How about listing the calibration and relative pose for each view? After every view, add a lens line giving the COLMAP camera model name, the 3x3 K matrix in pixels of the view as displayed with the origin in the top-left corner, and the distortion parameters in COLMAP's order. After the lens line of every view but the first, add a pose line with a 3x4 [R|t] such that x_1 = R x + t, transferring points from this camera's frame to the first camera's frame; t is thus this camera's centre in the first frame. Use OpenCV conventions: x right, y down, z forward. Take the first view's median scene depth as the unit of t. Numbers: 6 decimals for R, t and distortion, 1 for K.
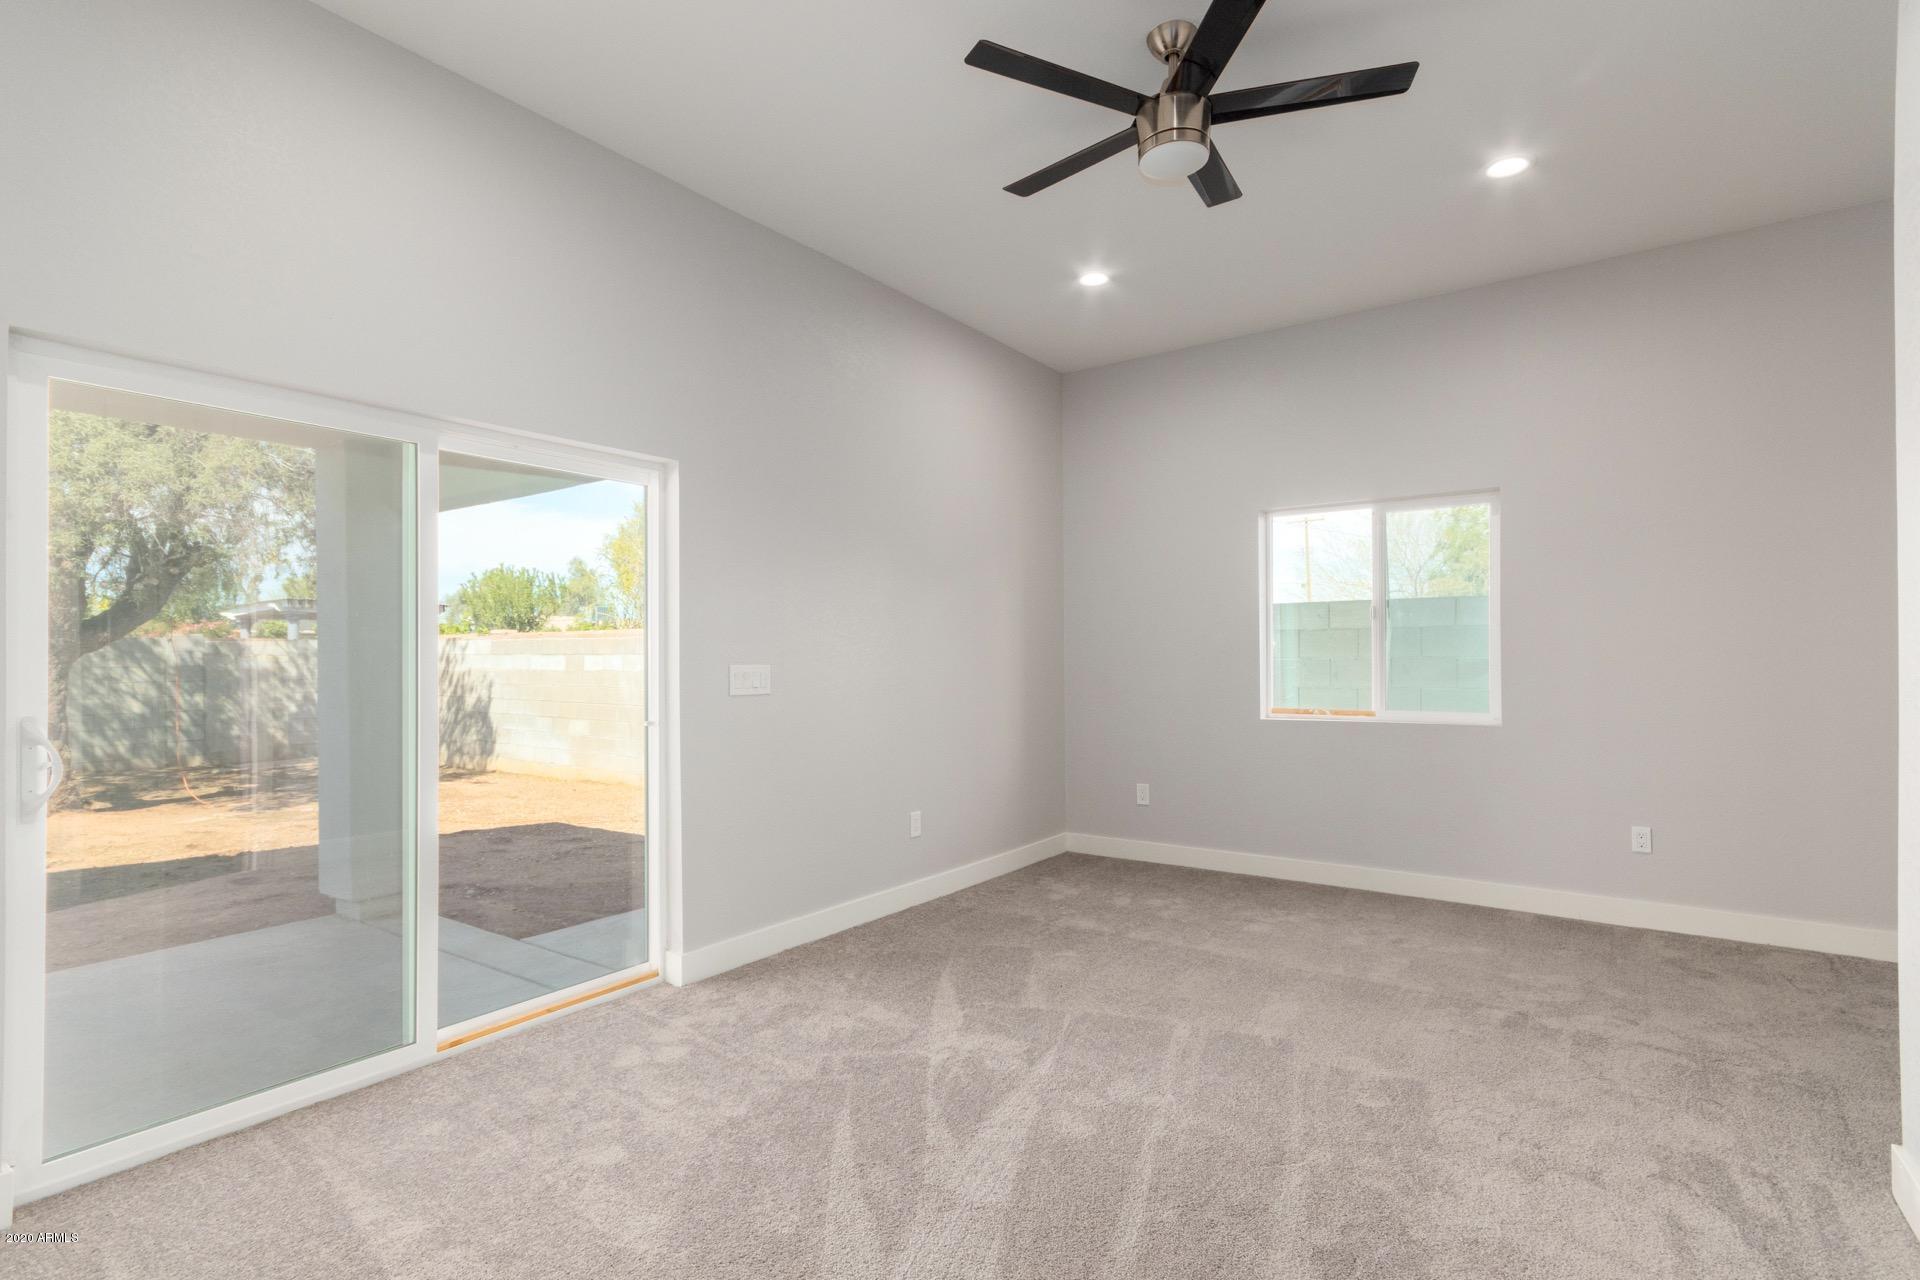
lens RADIAL K [[920.2, 0, 959.9], [0, 920.2, 657.3], [0, 0, 1]] dist [-0.009547, 0.013974]
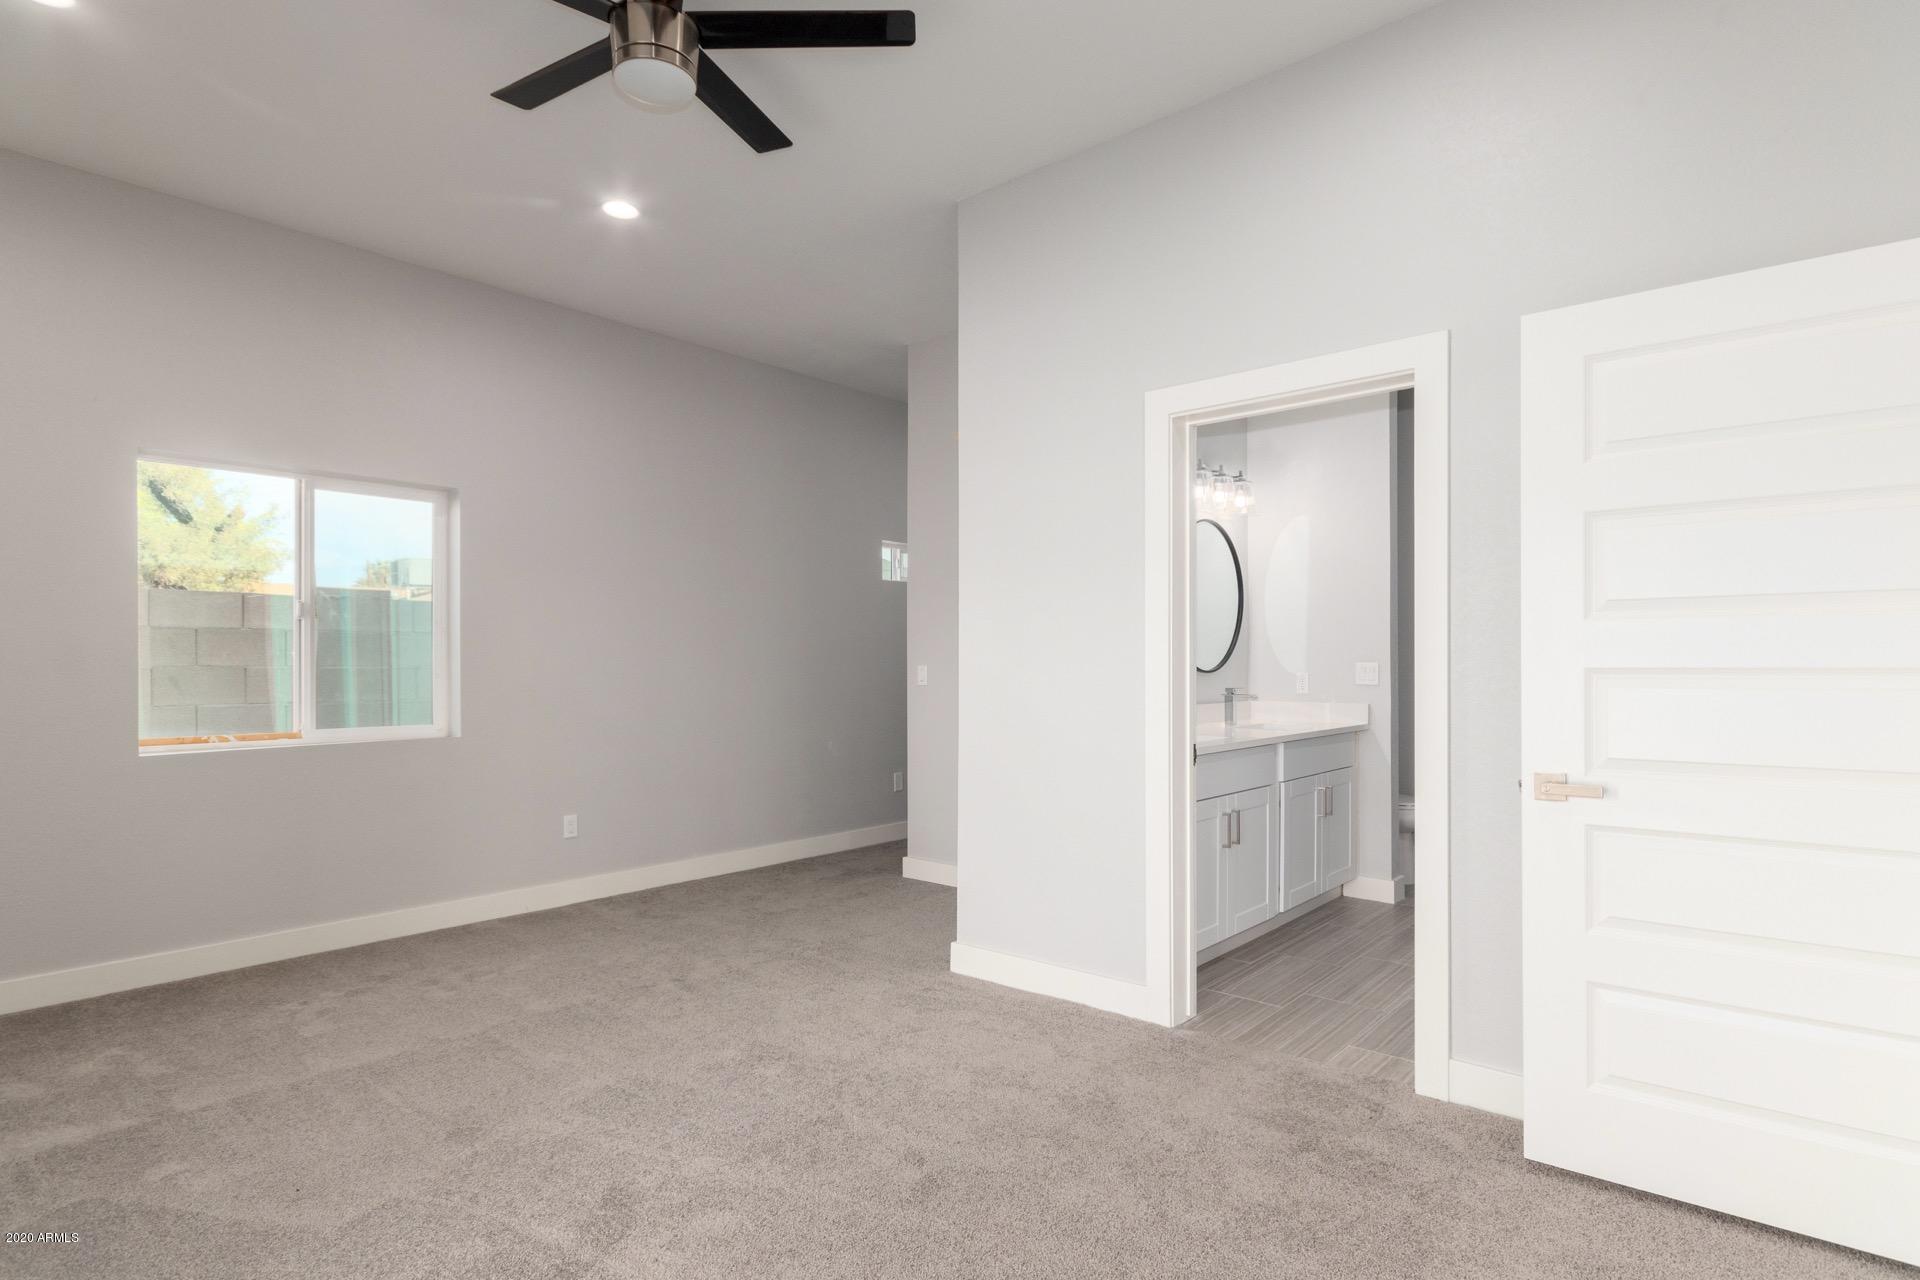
lens RADIAL K [[1015.6, 0, 960.3], [0, 1015.6, 659.1], [0, 0, 1]] dist [0.003941, 0.000682]
pose [[0.095962, 0.003914, 0.995377, -0.459825], [0.001838, 0.999990, -0.004109, -0.000983], [-0.995383, 0.002224, 0.095954, 0.405303]]
